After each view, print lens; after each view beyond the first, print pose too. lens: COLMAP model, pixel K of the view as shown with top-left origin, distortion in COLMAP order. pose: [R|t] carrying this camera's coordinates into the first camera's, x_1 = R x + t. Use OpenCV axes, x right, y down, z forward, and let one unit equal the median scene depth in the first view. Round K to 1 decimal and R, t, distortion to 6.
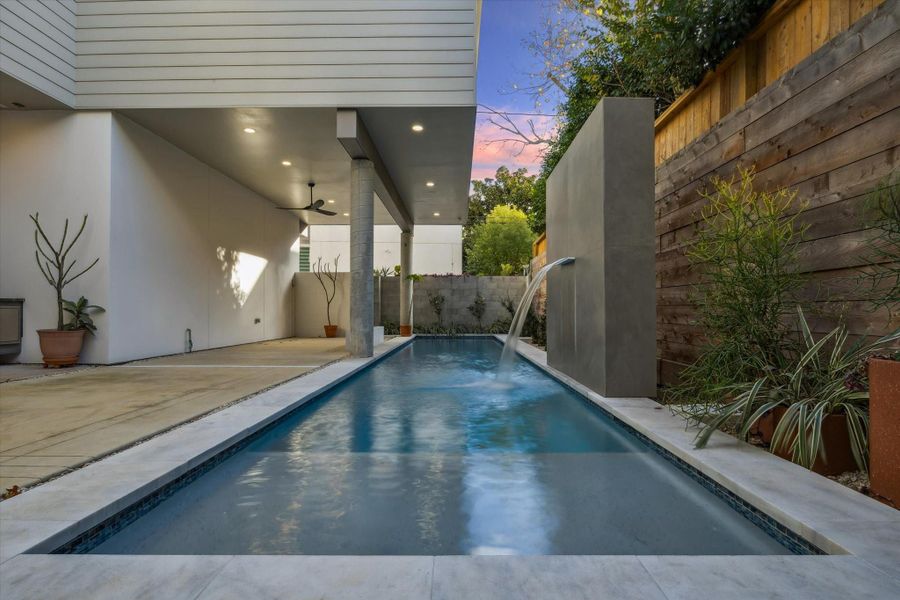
lens RADIAL K [[466.1, 0, 447.7], [0, 466.1, 309.8], [0, 0, 1]] dist [-0.006155, -0.001180]
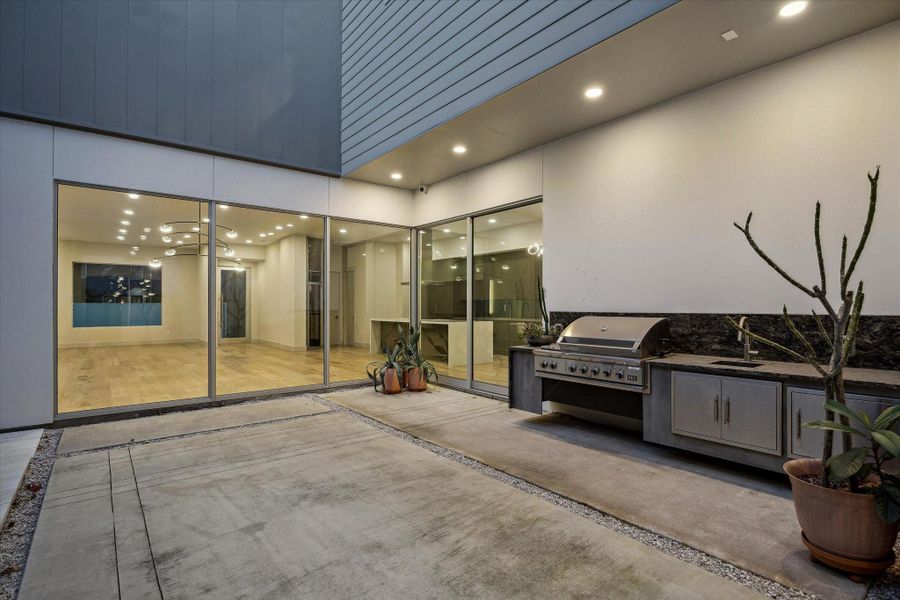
lens RADIAL K [[440.6, 0, 454.6], [0, 440.6, 309.5], [0, 0, 1]] dist [-0.001332, -0.000302]
pose [[-0.763539, 0.000941, -0.645761, -0.236151], [0.001339, 0.999999, -0.000126, -0.071348], [0.645760, -0.000961, -0.763540, 0.752990]]
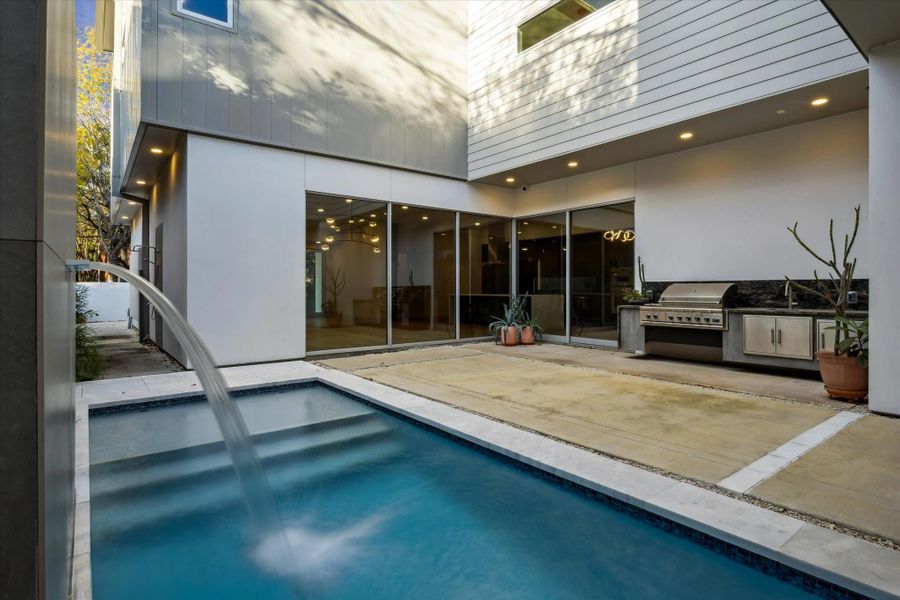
lens RADIAL K [[462.4, 0, 449.8], [0, 462.4, 291.2], [0, 0, 1]] dist [-0.001337, -0.000155]
pose [[-0.776929, 0.000011, -0.629588, 0.145693], [0.001875, 0.999996, -0.002295, -0.047193], [0.629585, -0.002963, -0.776926, 0.837000]]
